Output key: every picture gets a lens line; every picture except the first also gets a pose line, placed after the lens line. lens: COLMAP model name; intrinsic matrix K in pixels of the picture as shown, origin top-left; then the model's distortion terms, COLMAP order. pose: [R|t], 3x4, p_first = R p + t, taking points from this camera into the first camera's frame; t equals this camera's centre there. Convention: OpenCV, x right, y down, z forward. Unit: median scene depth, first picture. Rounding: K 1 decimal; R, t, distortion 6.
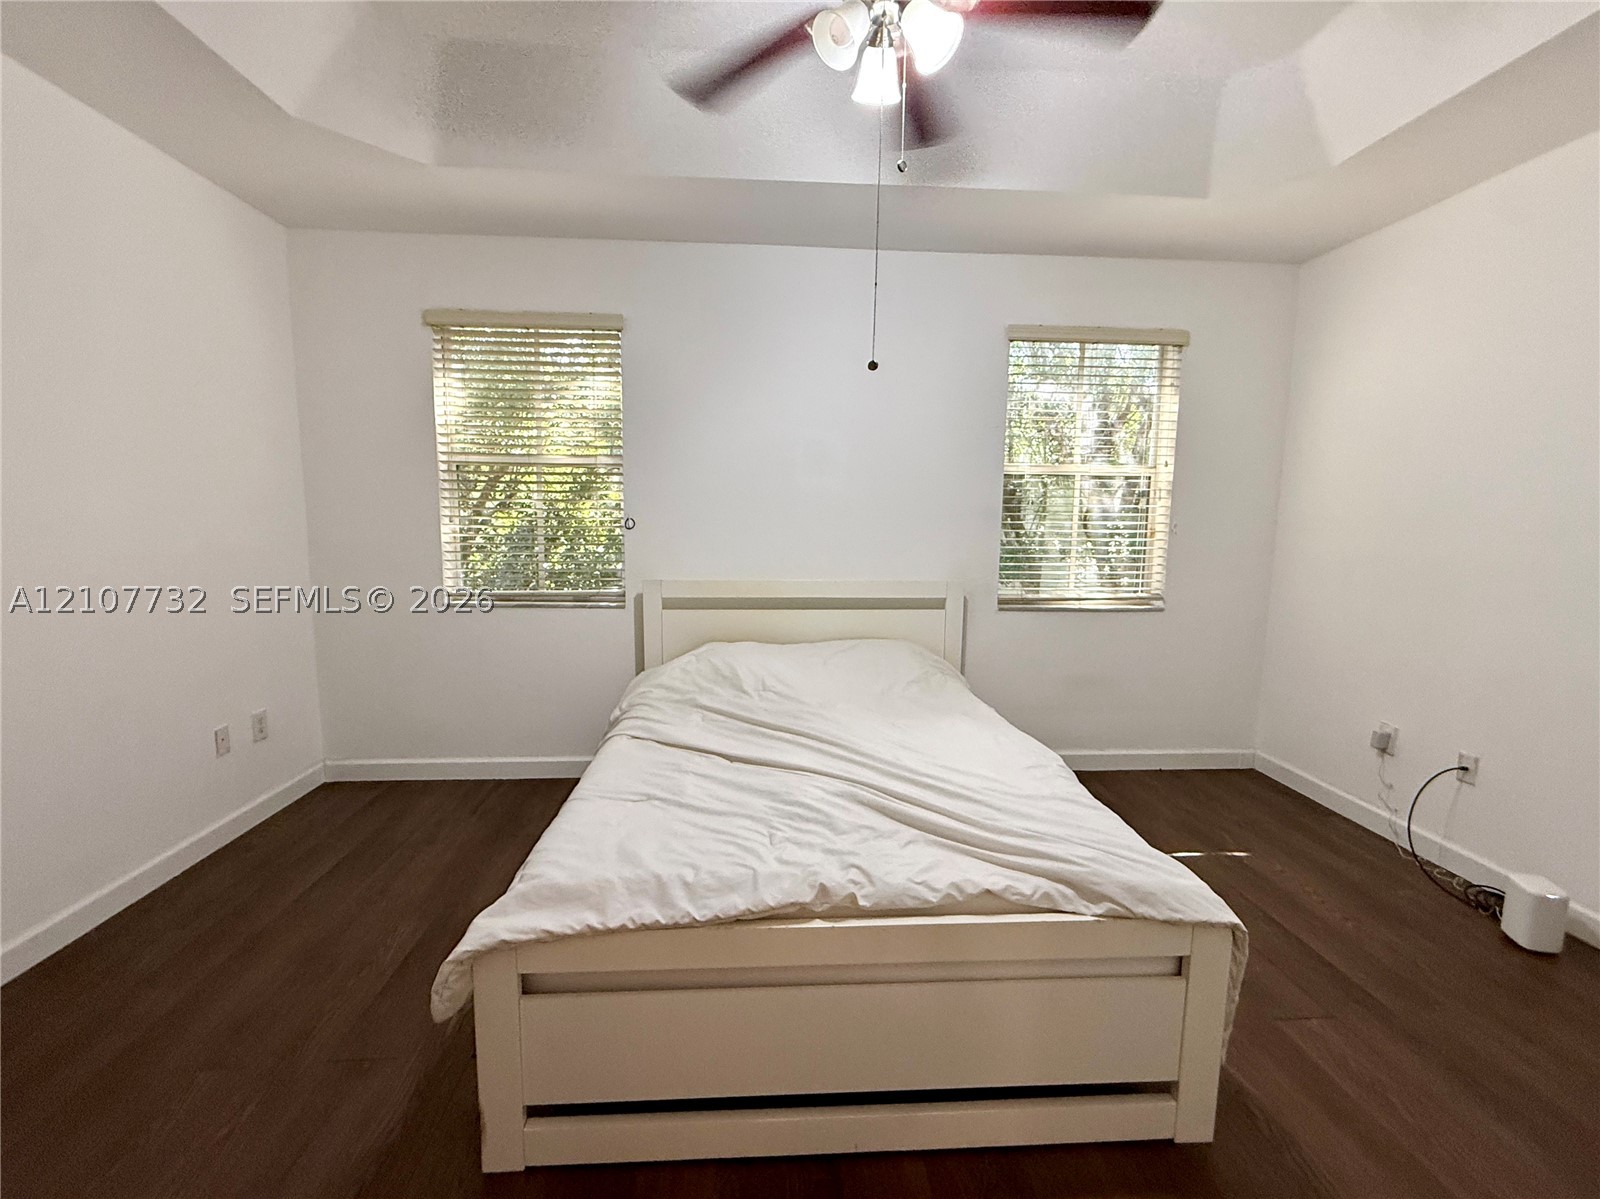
lens RADIAL K [[691.4, 0, 801.6], [0, 691.4, 603.7], [0, 0, 1]] dist [-0.001180, 0.000067]
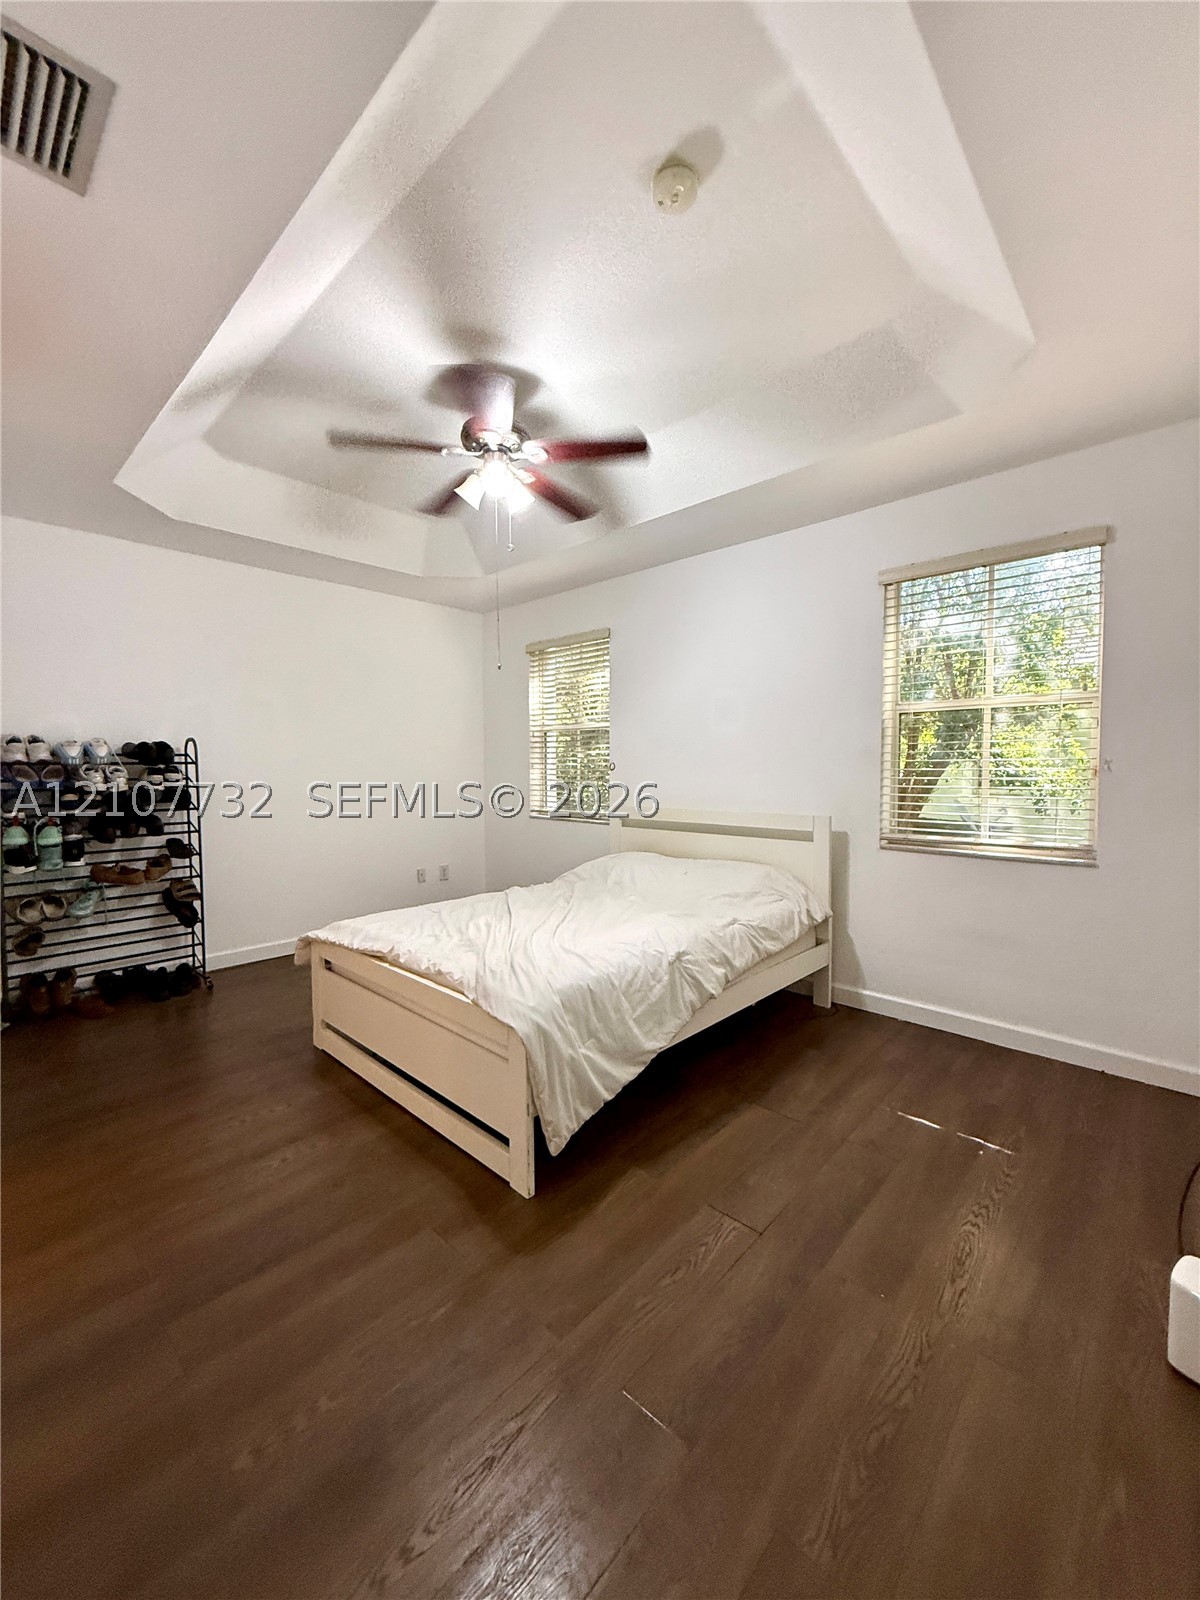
lens RADIAL K [[644.7, 0, 601.2], [0, 644.7, 794.7], [0, 0, 1]] dist [0.003009, 0.000059]
pose [[0.680131, 0.019498, -0.732831, 0.729984], [-0.079537, 0.995708, -0.047325, 0.009442], [0.728763, 0.090474, 0.678763, 0.068847]]
